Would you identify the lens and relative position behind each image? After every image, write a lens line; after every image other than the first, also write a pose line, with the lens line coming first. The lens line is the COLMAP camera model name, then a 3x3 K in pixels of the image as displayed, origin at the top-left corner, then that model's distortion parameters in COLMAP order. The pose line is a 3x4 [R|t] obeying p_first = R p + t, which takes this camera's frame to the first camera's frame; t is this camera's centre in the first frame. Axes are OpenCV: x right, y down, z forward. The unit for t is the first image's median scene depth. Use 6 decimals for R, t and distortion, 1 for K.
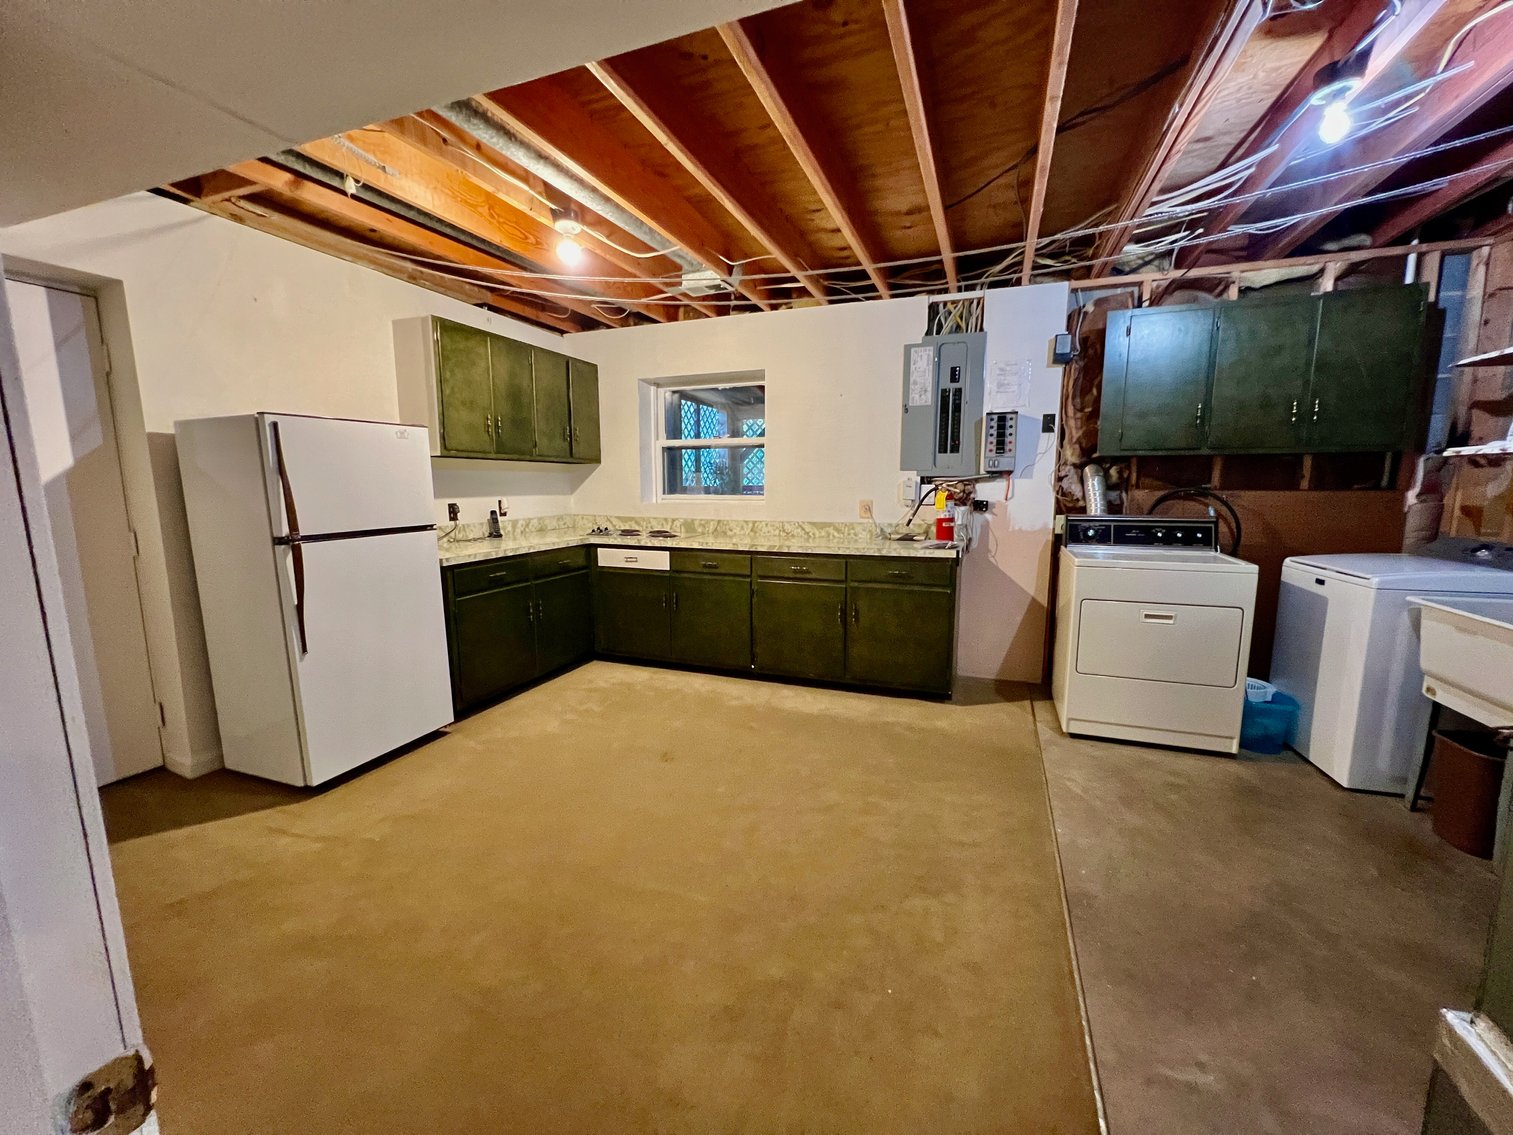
lens RADIAL K [[605.7, 0, 758.9], [0, 605.7, 568.0], [0, 0, 1]] dist [-0.002465, 0.000546]
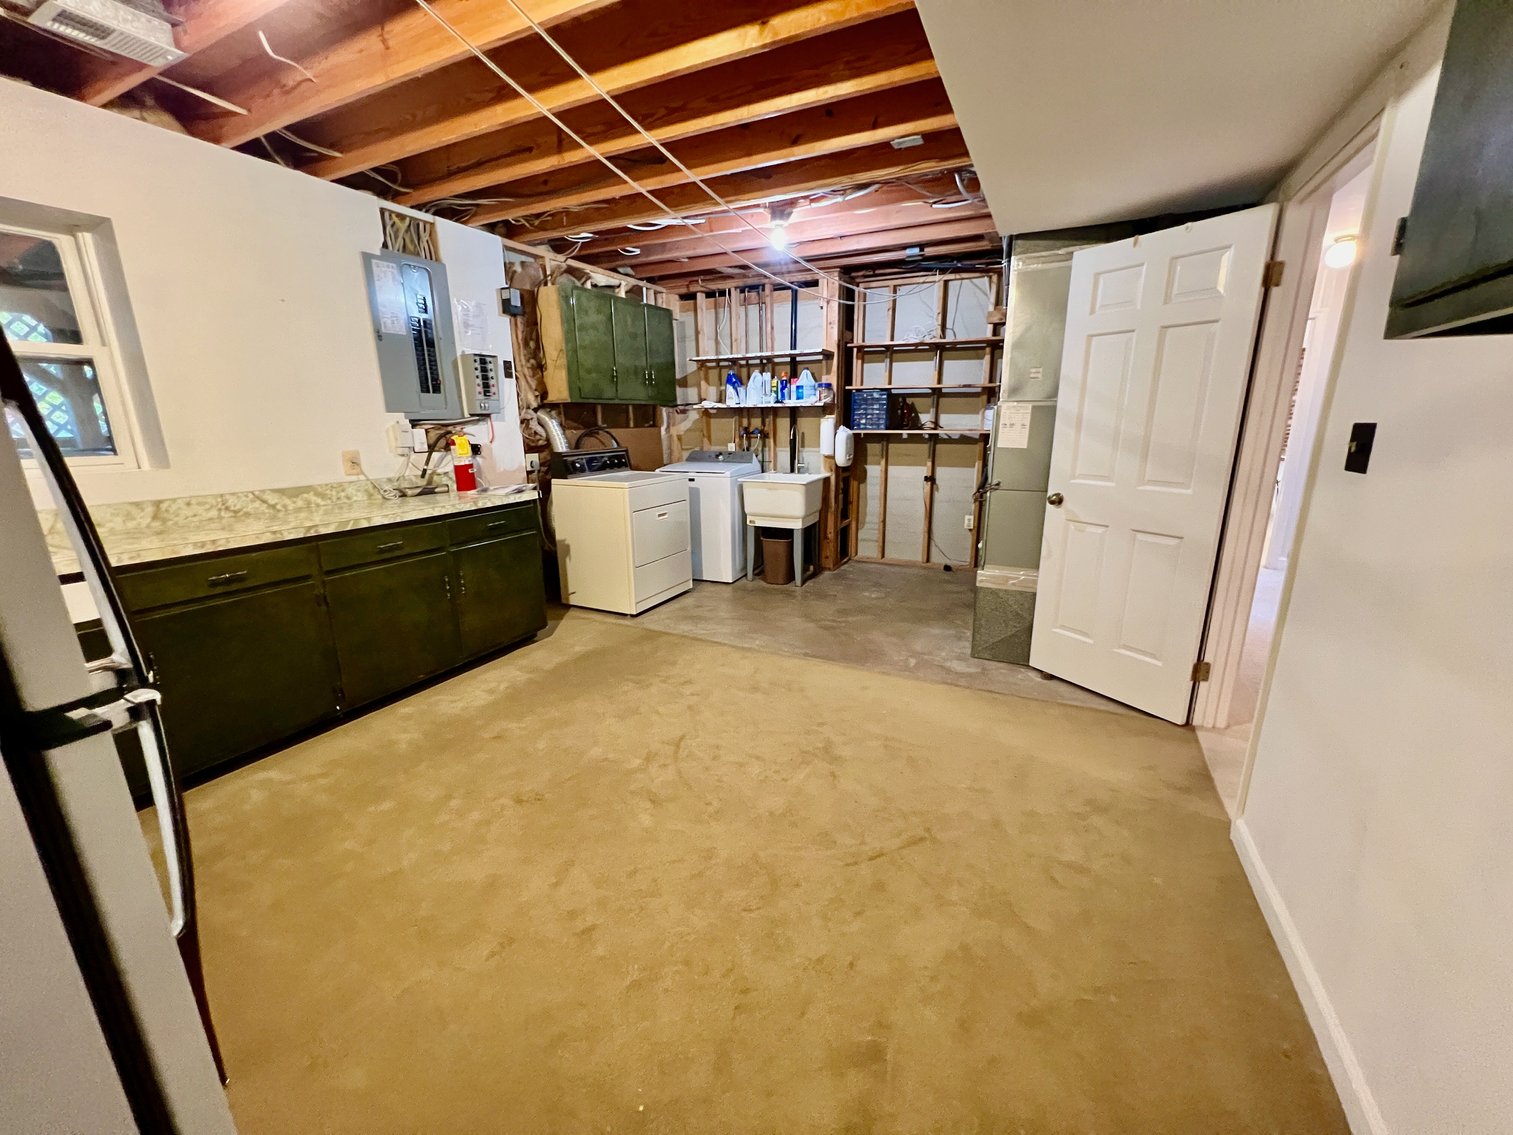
lens RADIAL K [[610.4, 0, 758.6], [0, 610.4, 567.9], [0, 0, 1]] dist [-0.002428, -0.000360]
pose [[0.093177, -0.235464, 0.967406, -0.607615], [0.152351, 0.963563, 0.219855, -0.066169], [-0.983924, 0.126900, 0.125655, 0.452975]]
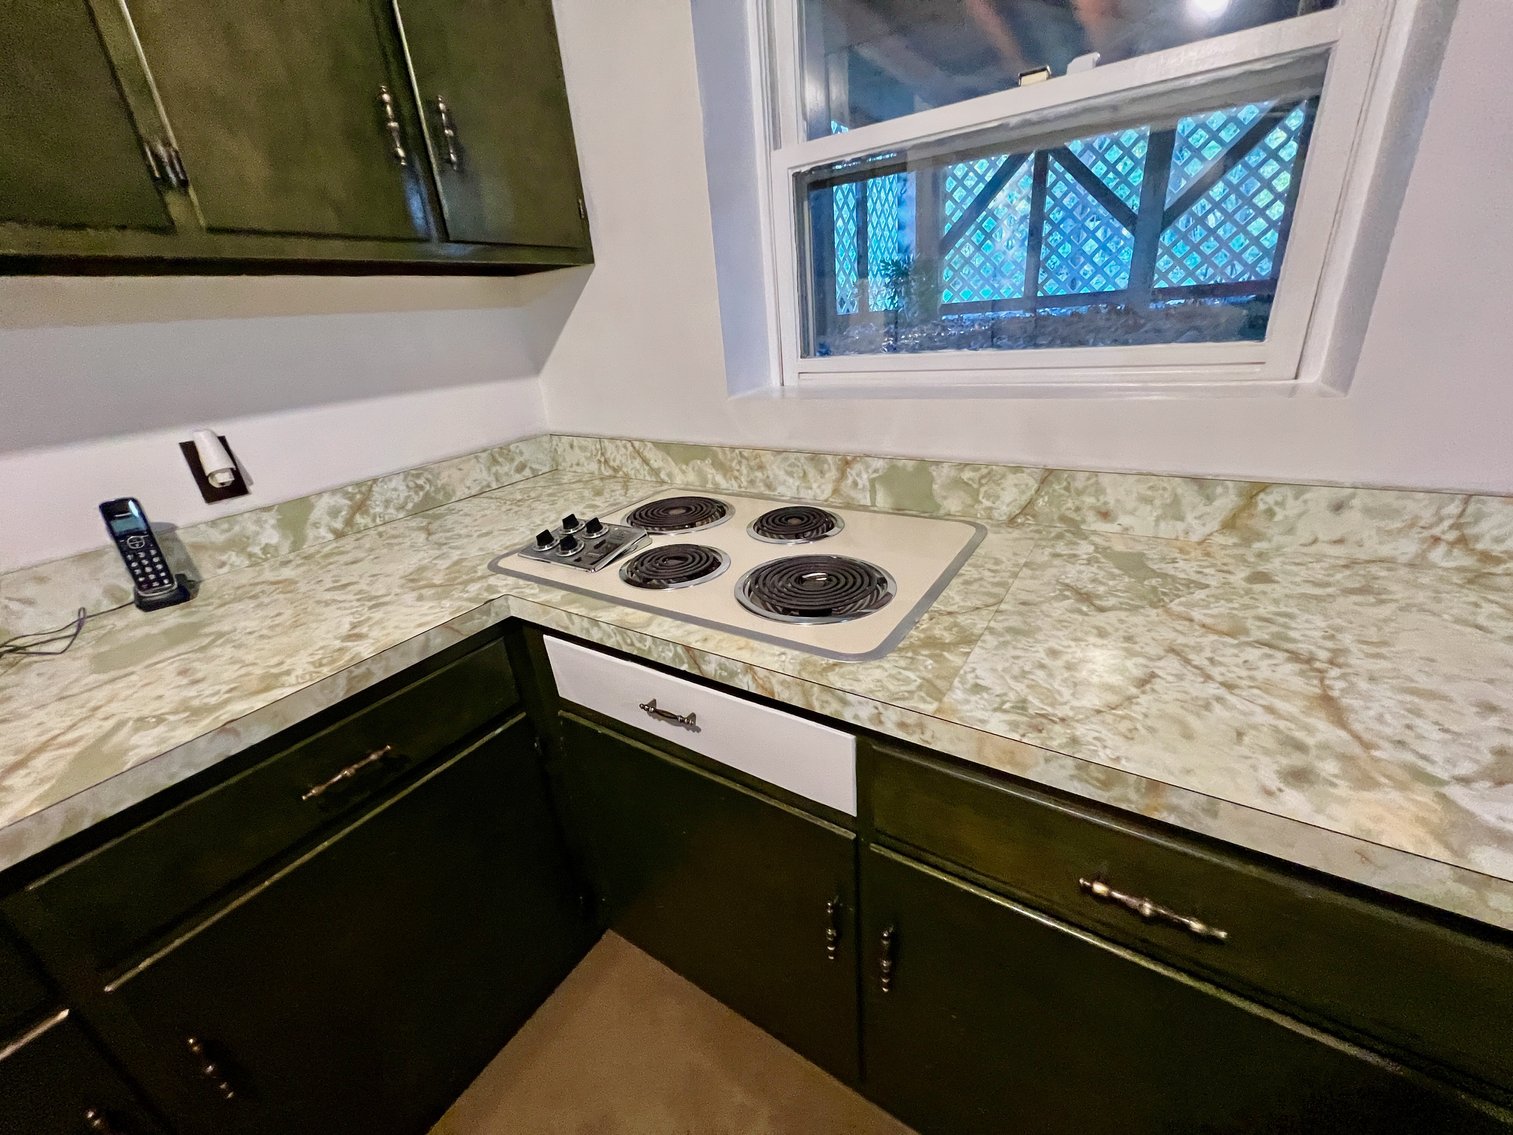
lens RADIAL K [[610.4, 0, 757.2], [0, 610.4, 563.6], [0, 0, 1]] dist [-0.002428, -0.000360]
pose [[0.974793, 0.008050, -0.222966, -0.146624], [0.049153, 0.967048, 0.249804, -0.129792], [0.217630, -0.254467, 0.942276, 0.895692]]
